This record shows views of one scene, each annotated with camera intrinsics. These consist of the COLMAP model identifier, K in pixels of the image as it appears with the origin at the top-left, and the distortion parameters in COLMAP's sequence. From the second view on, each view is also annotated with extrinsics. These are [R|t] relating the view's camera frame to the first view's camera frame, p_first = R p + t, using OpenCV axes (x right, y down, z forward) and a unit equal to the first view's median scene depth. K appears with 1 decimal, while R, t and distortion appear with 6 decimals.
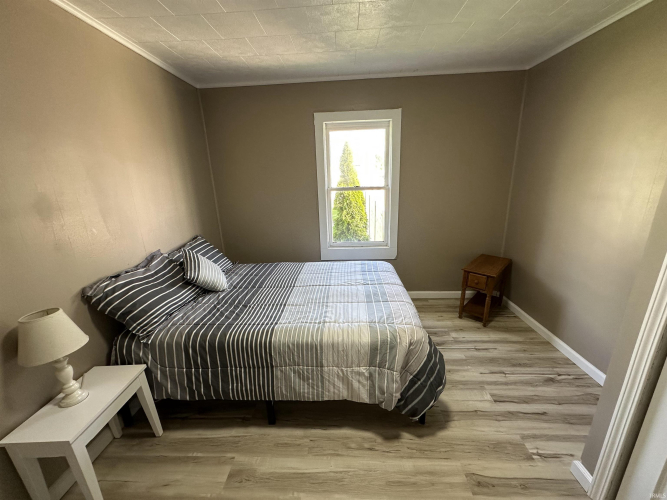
lens RADIAL K [[267.4, 0, 330.7], [0, 267.4, 249.2], [0, 0, 1]] dist [-0.002892, 0.000561]
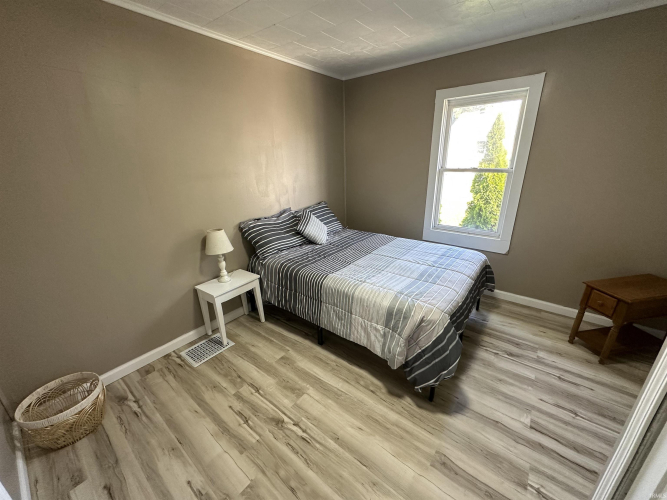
lens RADIAL K [[267.4, 0, 332.8], [0, 267.4, 249.0], [0, 0, 1]] dist [-0.002892, 0.000561]
pose [[0.808160, 0.207381, -0.551244, 0.443390], [-0.160207, 0.978071, 0.133082, -0.009044], [0.566754, -0.019239, 0.823662, -0.066128]]
